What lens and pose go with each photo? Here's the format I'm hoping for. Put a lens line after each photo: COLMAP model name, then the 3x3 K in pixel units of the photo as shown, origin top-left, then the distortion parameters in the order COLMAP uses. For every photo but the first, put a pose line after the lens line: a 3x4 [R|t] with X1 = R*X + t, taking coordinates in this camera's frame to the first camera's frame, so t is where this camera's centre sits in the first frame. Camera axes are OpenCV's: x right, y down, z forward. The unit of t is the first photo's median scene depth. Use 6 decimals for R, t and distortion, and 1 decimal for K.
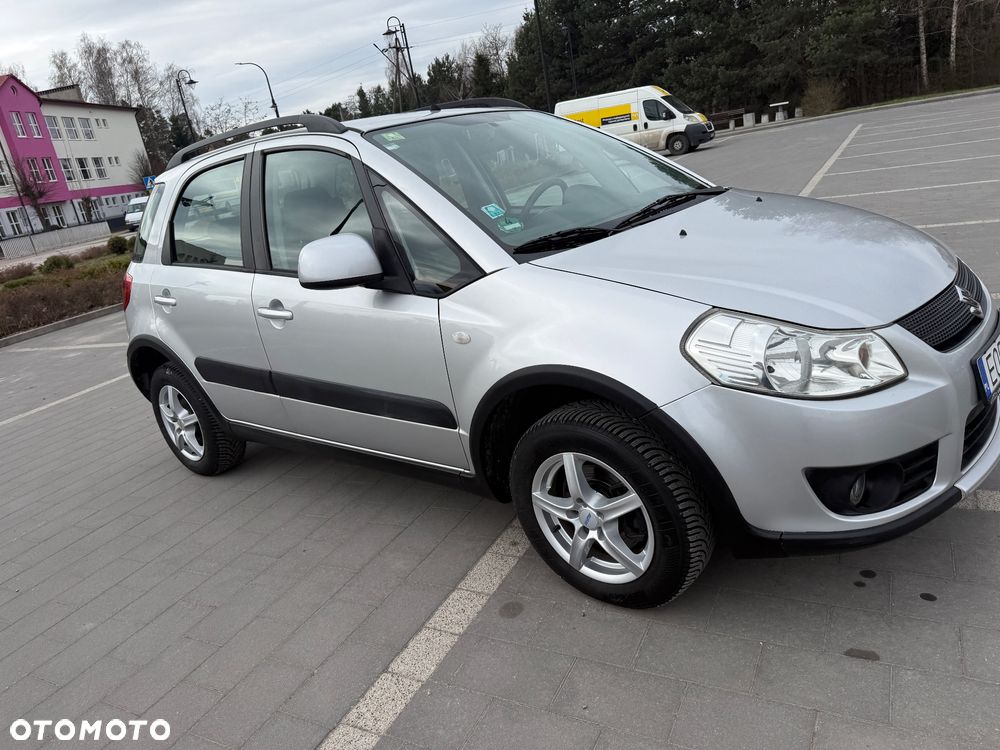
lens RADIAL K [[712.1, 0, 500.0], [0, 712.1, 375.0], [0, 0, 1]] dist [0.026630, -0.030035]
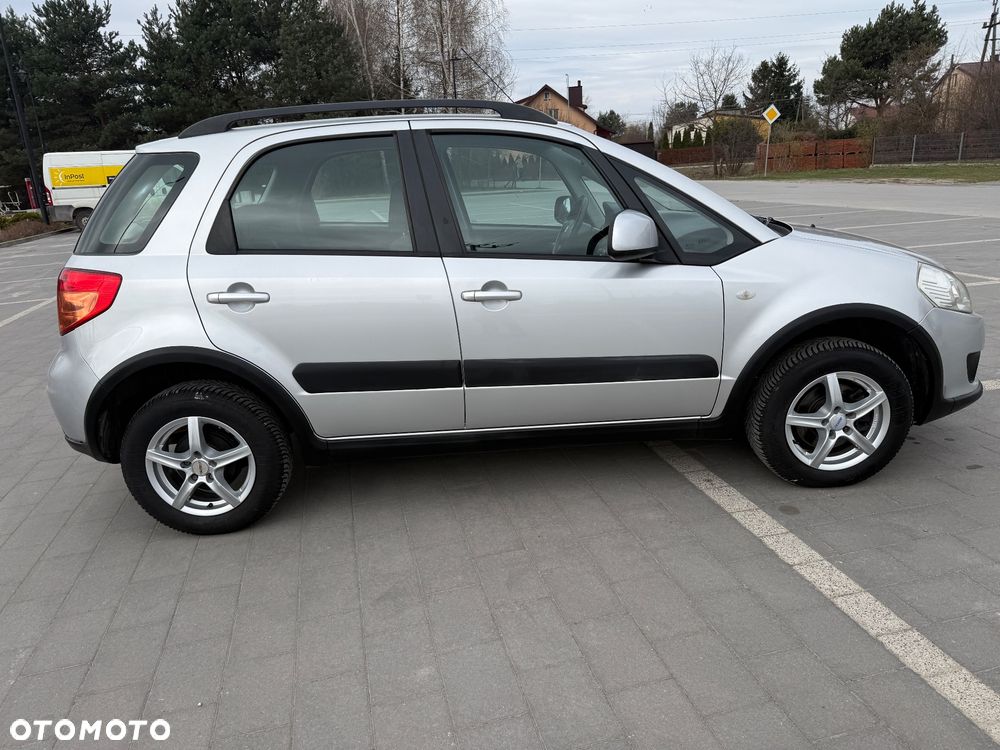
lens RADIAL K [[712.1, 0, 500.0], [0, 712.1, 375.0], [0, 0, 1]] dist [0.026630, -0.030035]
pose [[0.744511, -0.064141, 0.664522, -1.029579], [0.135970, 0.989079, -0.056869, 0.083270], [-0.653617, 0.132695, 0.745102, 0.313043]]
